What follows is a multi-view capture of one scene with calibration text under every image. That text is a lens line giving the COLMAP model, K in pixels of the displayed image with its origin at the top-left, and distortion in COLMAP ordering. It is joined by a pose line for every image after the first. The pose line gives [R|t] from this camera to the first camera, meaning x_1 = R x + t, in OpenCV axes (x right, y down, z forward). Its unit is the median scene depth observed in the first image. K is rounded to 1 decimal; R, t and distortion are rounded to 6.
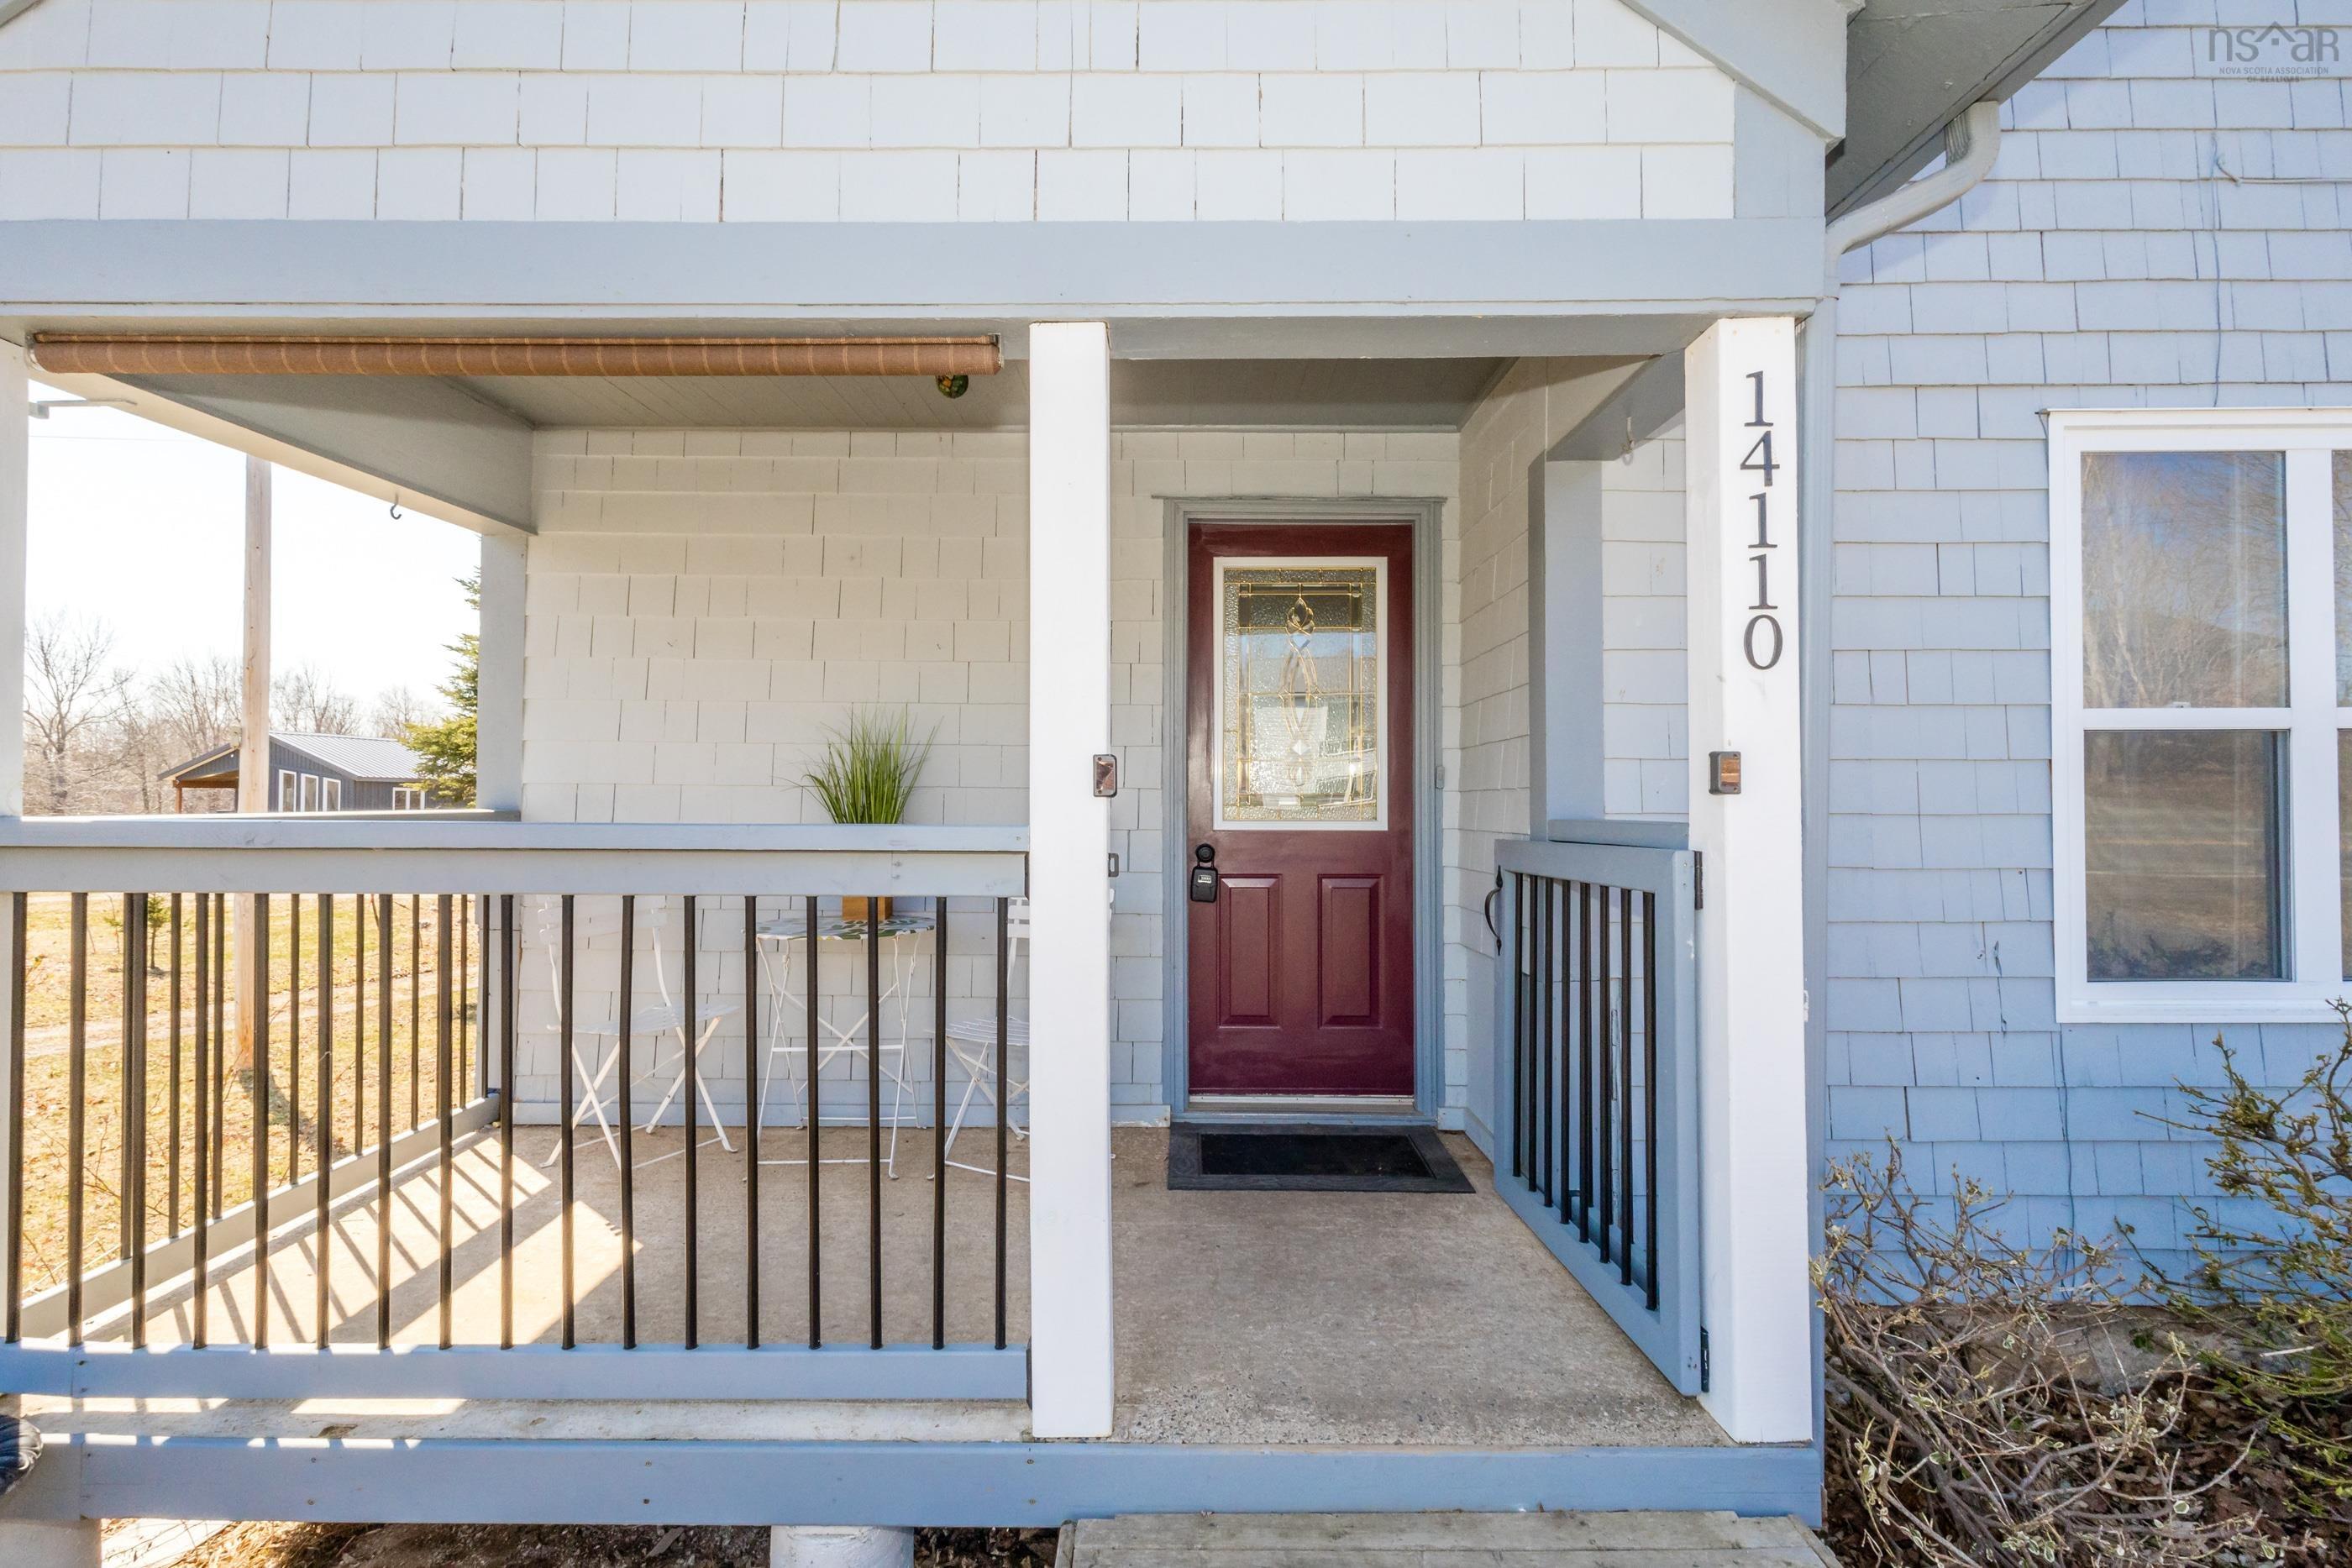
lens RADIAL K [[1089.1, 0, 1173.2], [0, 1089.1, 782.1], [0, 0, 1]] dist [0.001700, 0.000479]
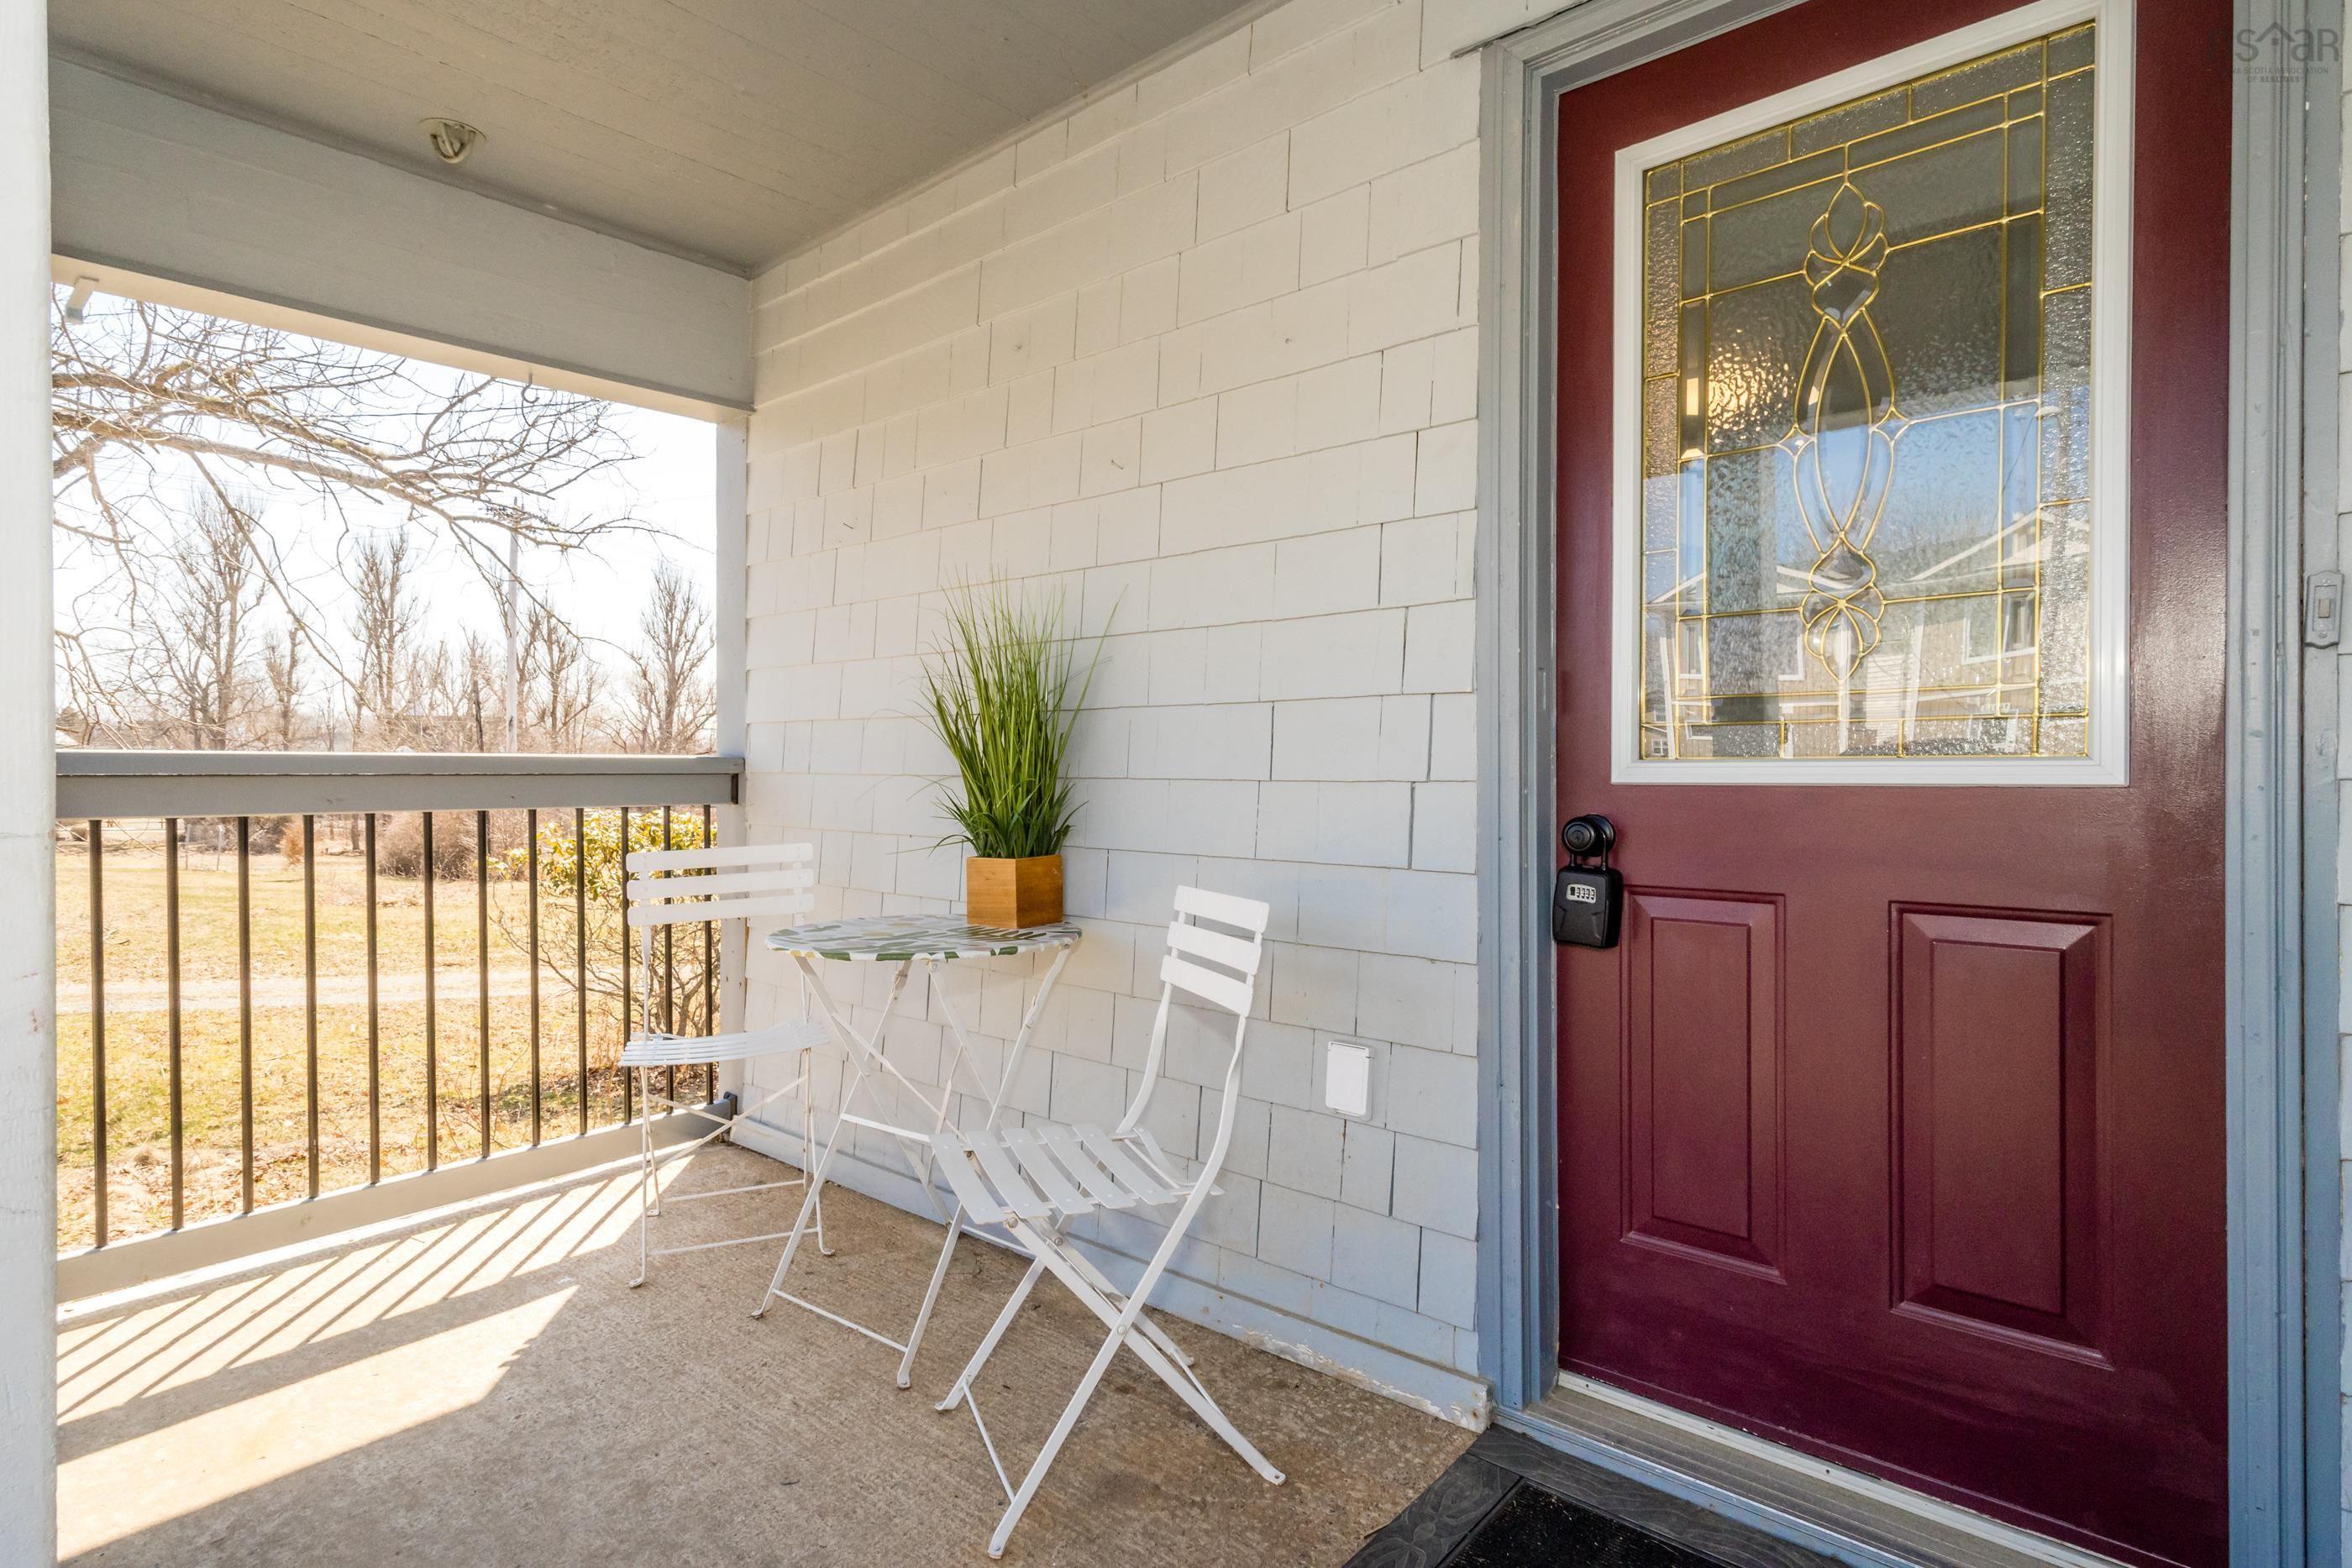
lens RADIAL K [[1215.9, 0, 1177.9], [0, 1215.9, 793.0], [0, 0, 1]] dist [0.004191, 0.000101]
pose [[0.752741, 0.003258, -0.658309, 0.230444], [0.012487, 0.999737, 0.019225, 0.036806], [0.658198, -0.022692, 0.752502, 0.529192]]
